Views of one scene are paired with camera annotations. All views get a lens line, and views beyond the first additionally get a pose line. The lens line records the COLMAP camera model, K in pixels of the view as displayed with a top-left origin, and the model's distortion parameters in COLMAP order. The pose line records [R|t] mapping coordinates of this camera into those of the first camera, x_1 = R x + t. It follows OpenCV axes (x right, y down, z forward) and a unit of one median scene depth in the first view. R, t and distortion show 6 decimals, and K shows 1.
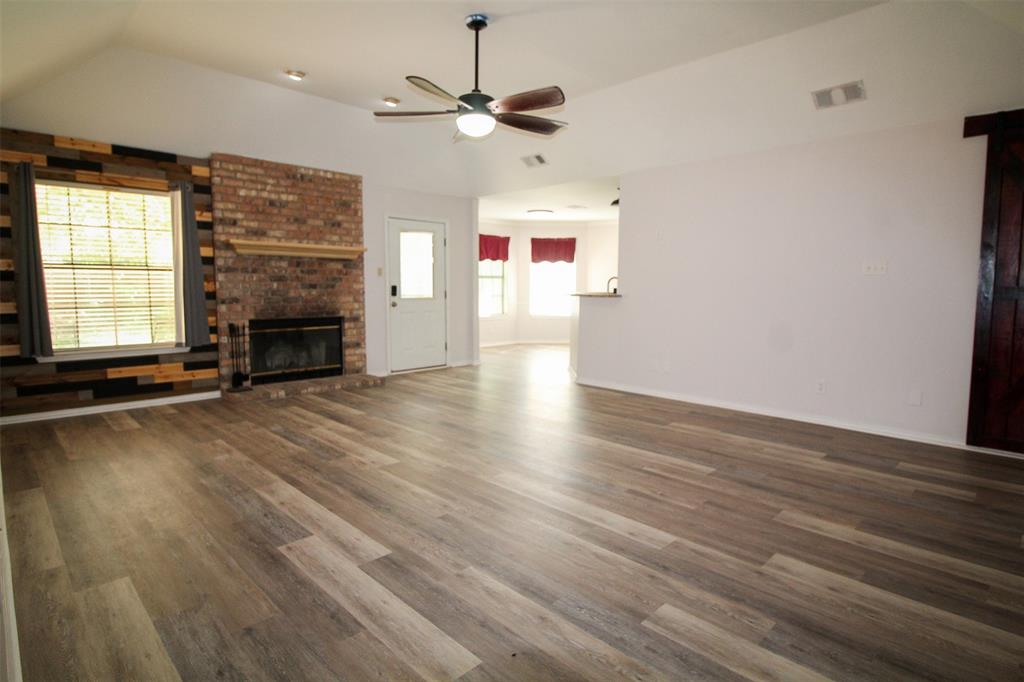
lens RADIAL K [[537.6, 0, 517.1], [0, 537.6, 333.7], [0, 0, 1]] dist [0.001532, -0.010928]
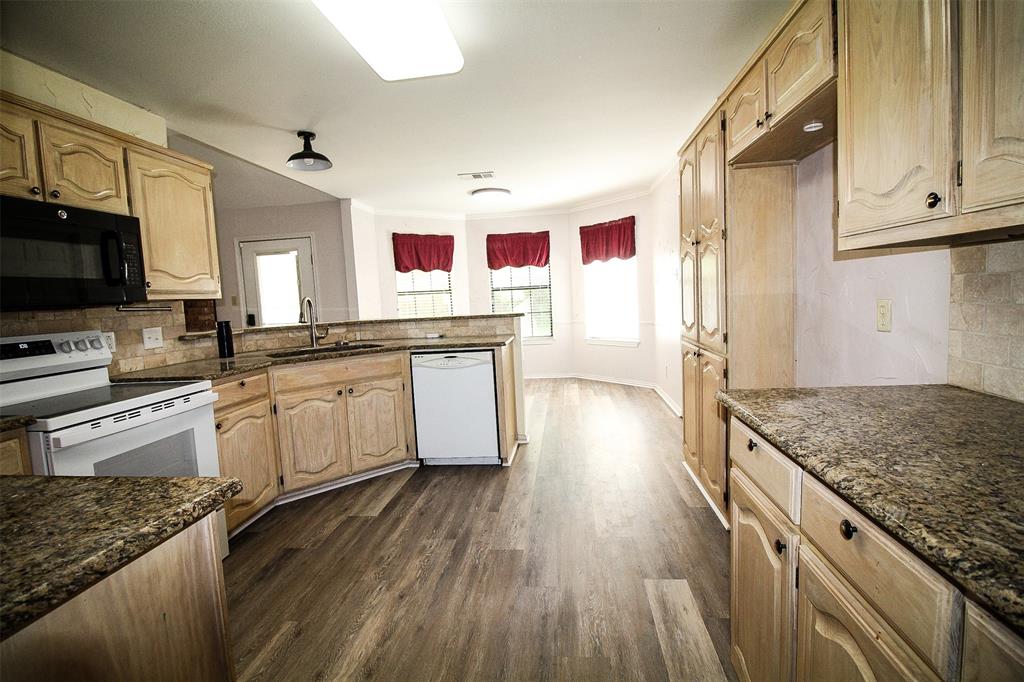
lens RADIAL K [[474.9, 0, 515.6], [0, 474.9, 343.2], [0, 0, 1]] dist [-0.007848, -0.006358]
pose [[0.619881, 0.046470, -0.783318, 0.897487], [-0.019311, 0.998846, 0.043974, -0.109101], [0.784458, -0.012132, 0.620064, 1.092779]]
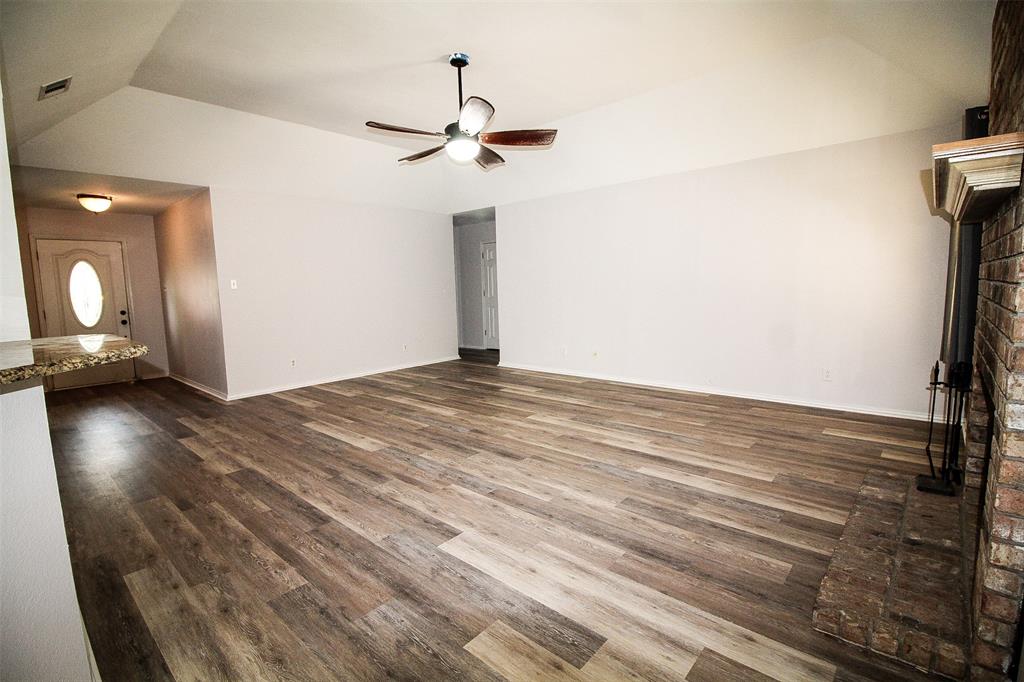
lens RADIAL K [[474.9, 0, 514.8], [0, 474.9, 337.8], [0, 0, 1]] dist [-0.007848, -0.006358]
pose [[-0.998338, 0.023262, -0.052723, -0.085079], [0.012264, 0.979713, 0.200032, -0.139120], [0.056307, 0.199053, -0.978370, 1.428789]]
